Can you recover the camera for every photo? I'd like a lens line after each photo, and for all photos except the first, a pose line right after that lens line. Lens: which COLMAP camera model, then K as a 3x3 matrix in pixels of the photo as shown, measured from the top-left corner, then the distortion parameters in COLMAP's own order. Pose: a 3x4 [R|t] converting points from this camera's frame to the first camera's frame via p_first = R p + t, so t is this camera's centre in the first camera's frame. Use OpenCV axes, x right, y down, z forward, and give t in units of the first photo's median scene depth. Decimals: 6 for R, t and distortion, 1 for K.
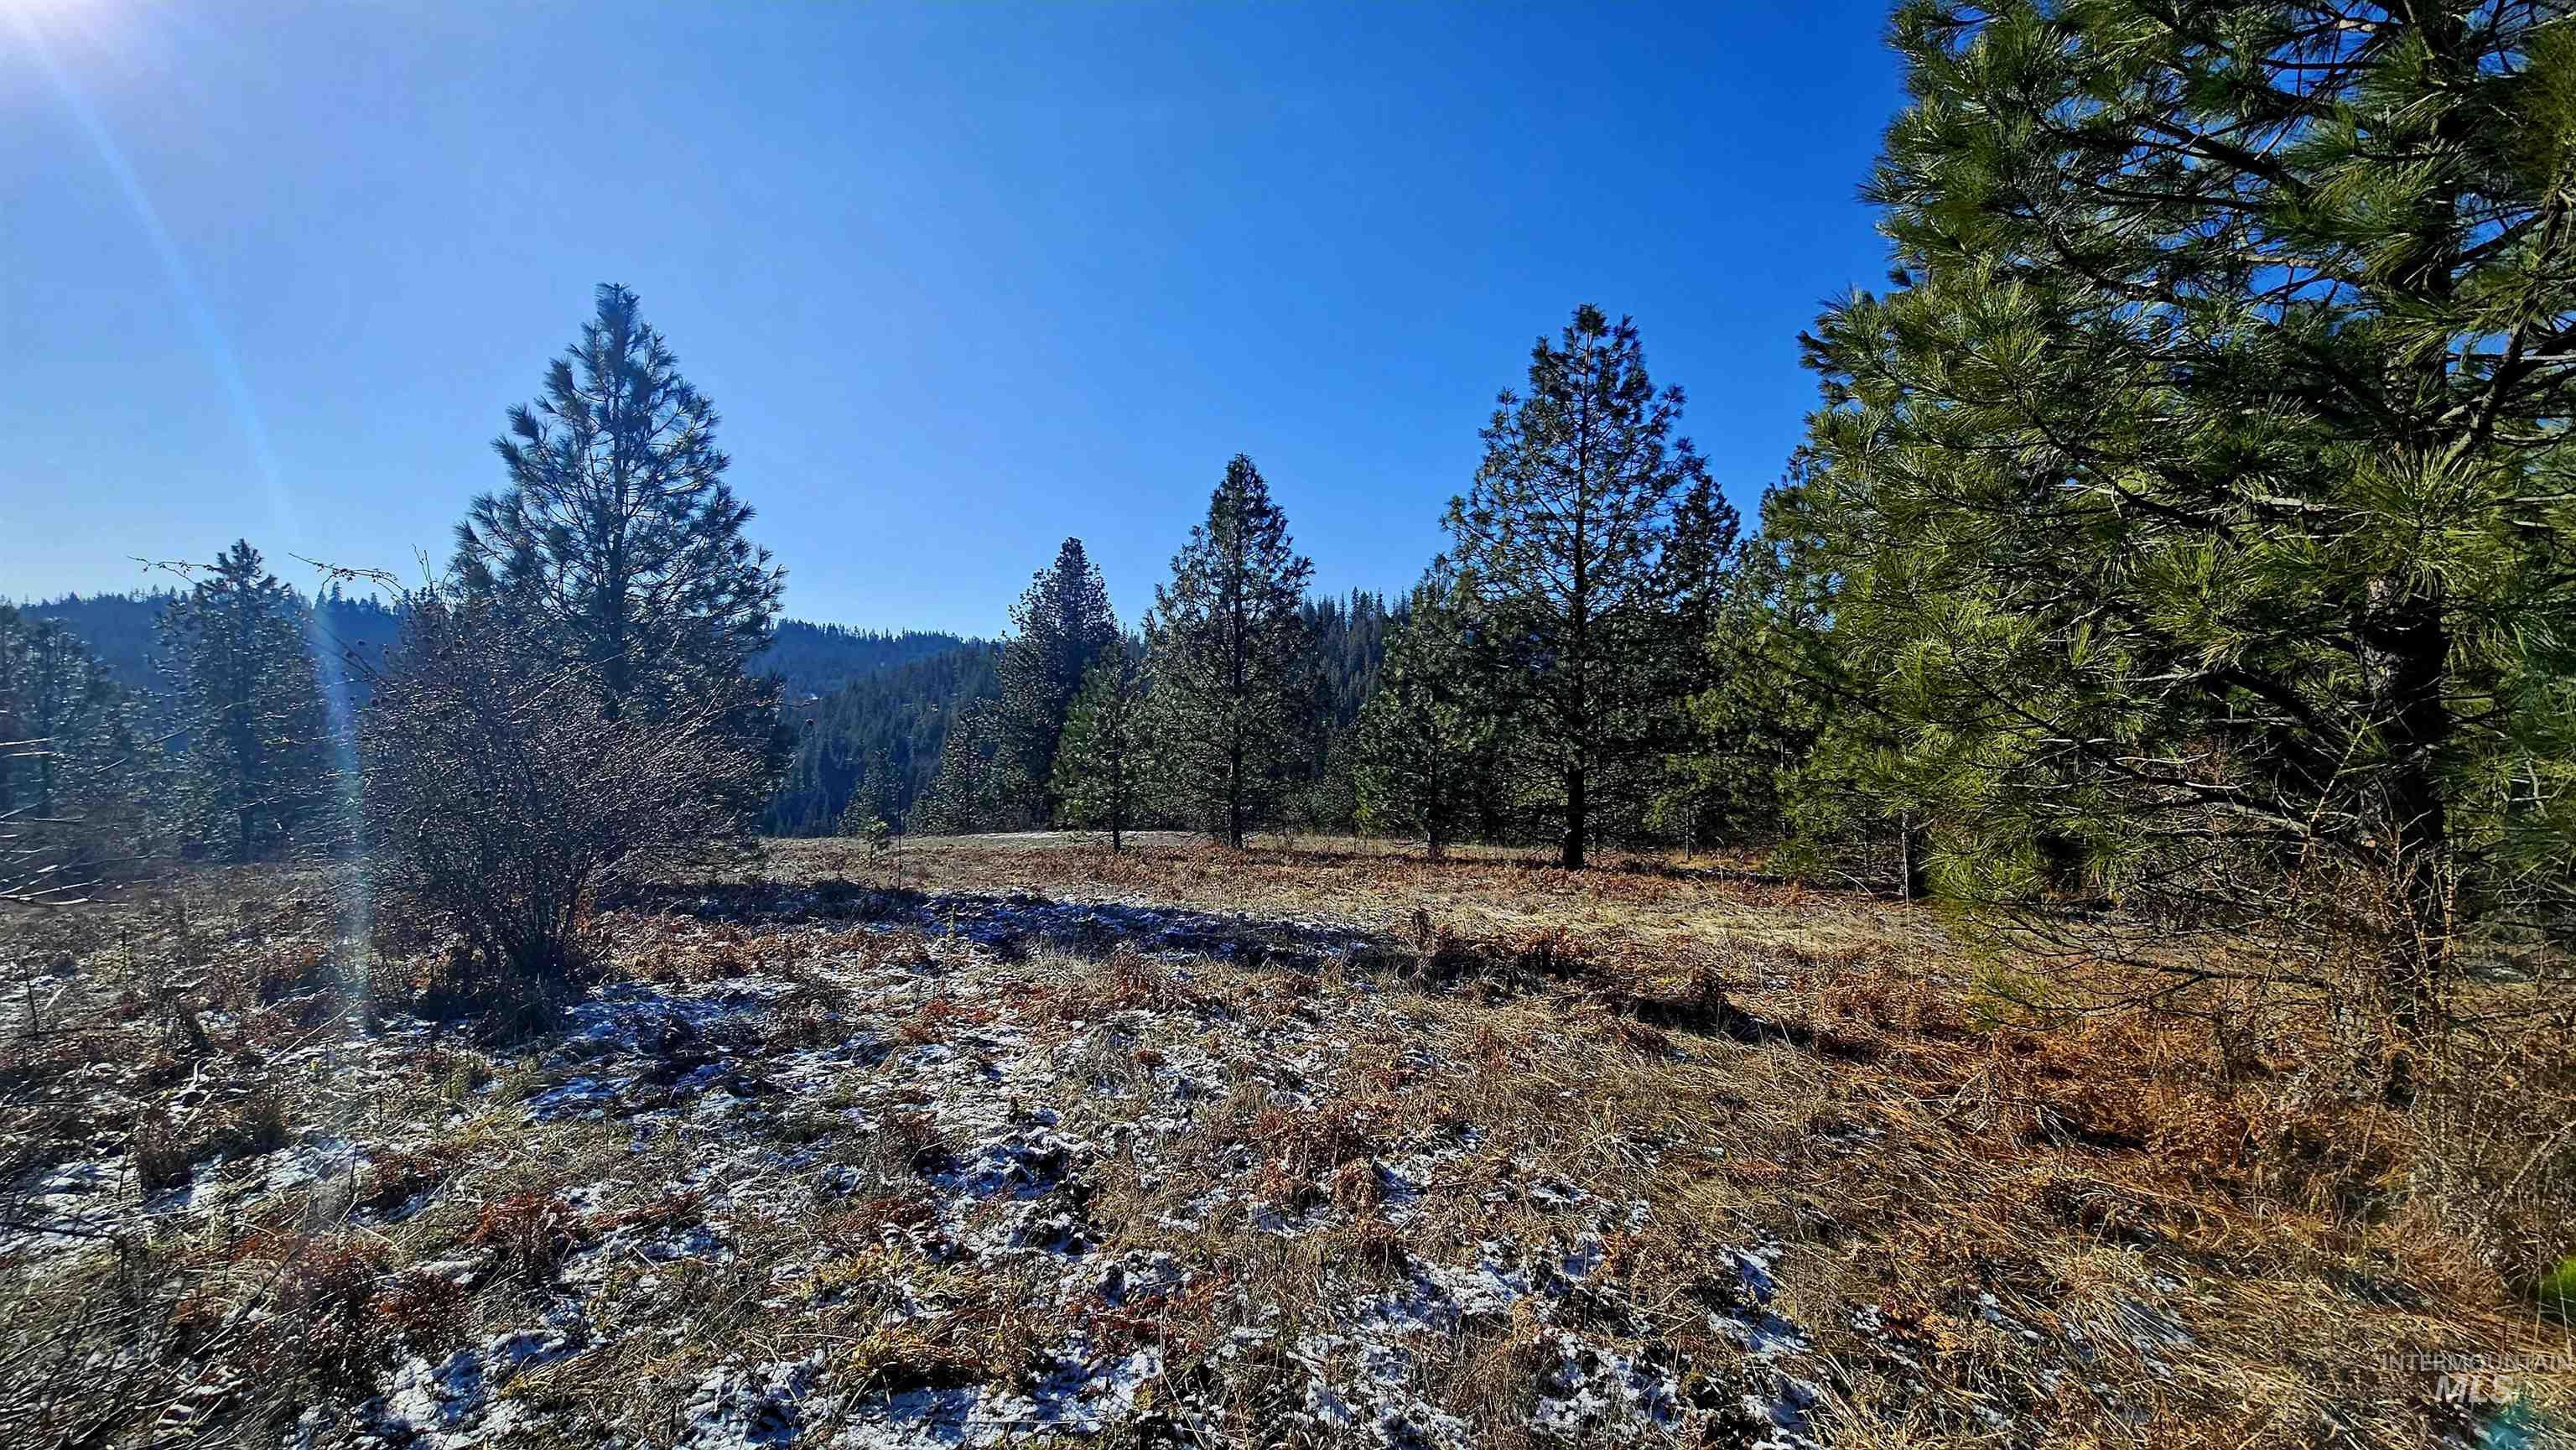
lens RADIAL K [[1031.9, 0, 1286.6], [0, 1031.9, 723.5], [0, 0, 1]] dist [-0.003540, 0.000138]
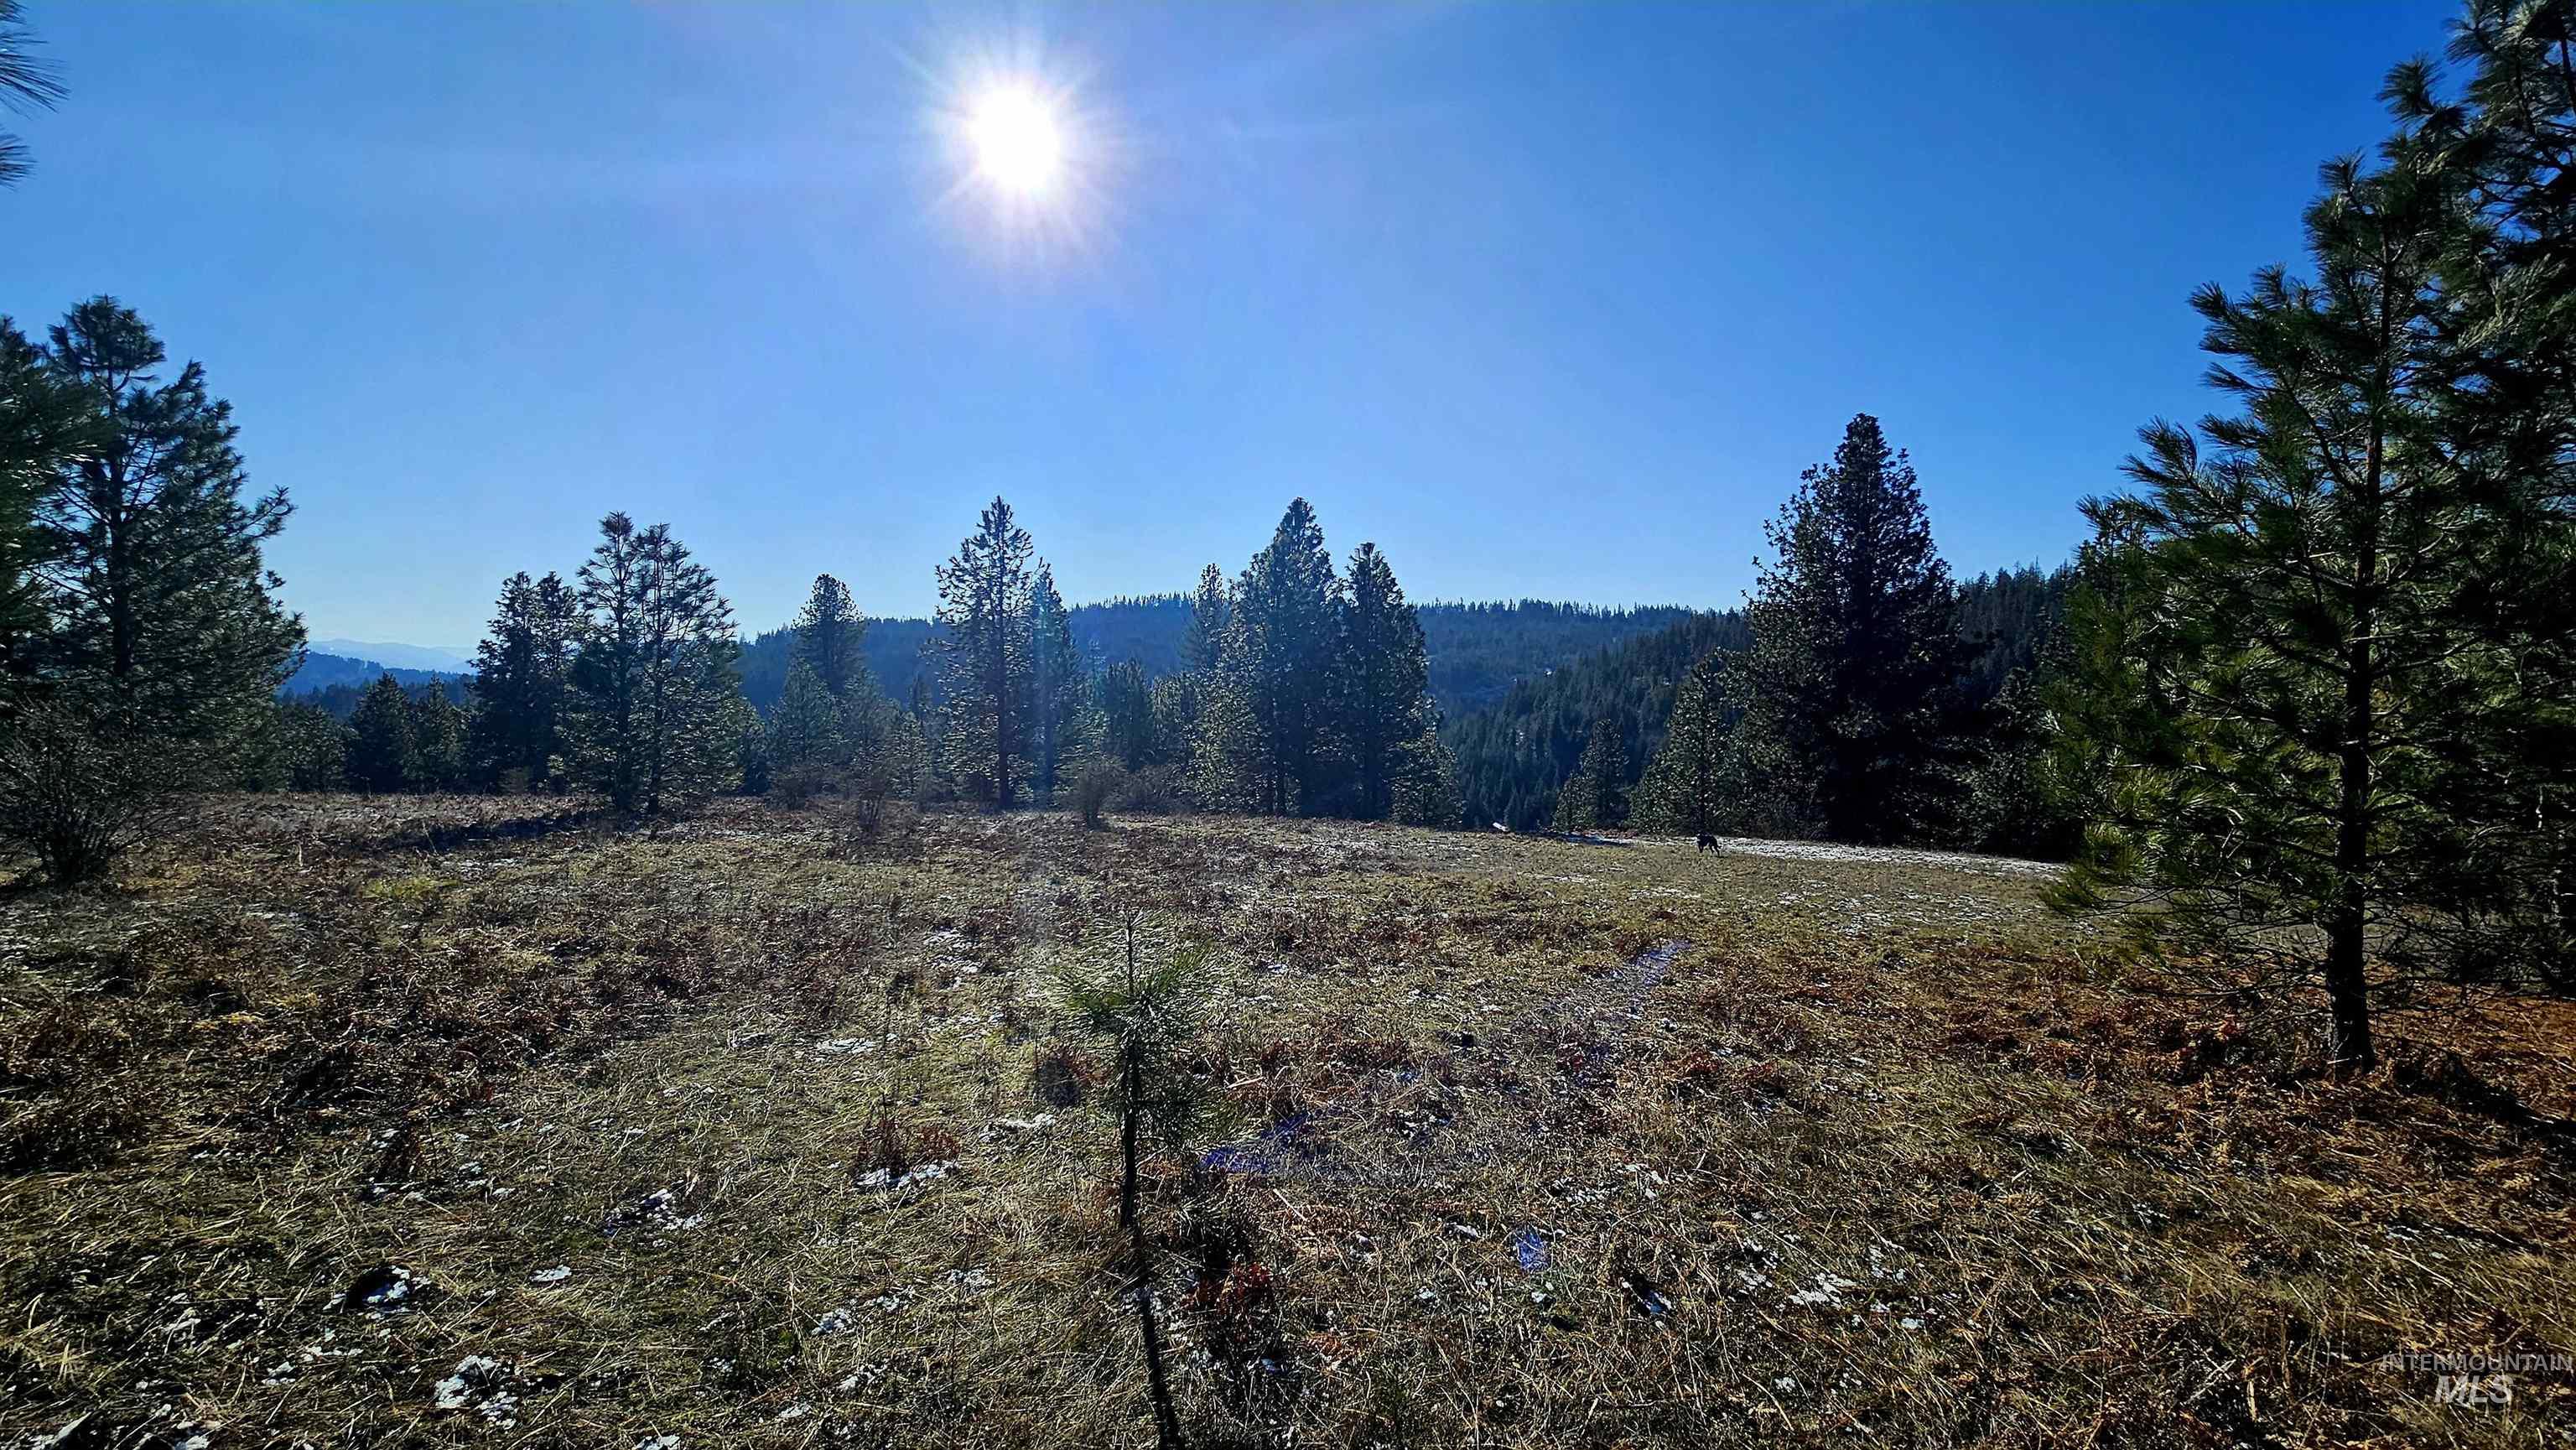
lens RADIAL K [[1031.9, 0, 1284.0], [0, 1031.9, 714.3], [0, 0, 1]] dist [-0.003540, 0.000138]
pose [[0.775079, 0.017905, -0.631611, -0.067200], [-0.009172, 0.999812, 0.017087, 0.013569], [0.631798, -0.007451, 0.775097, 0.210858]]
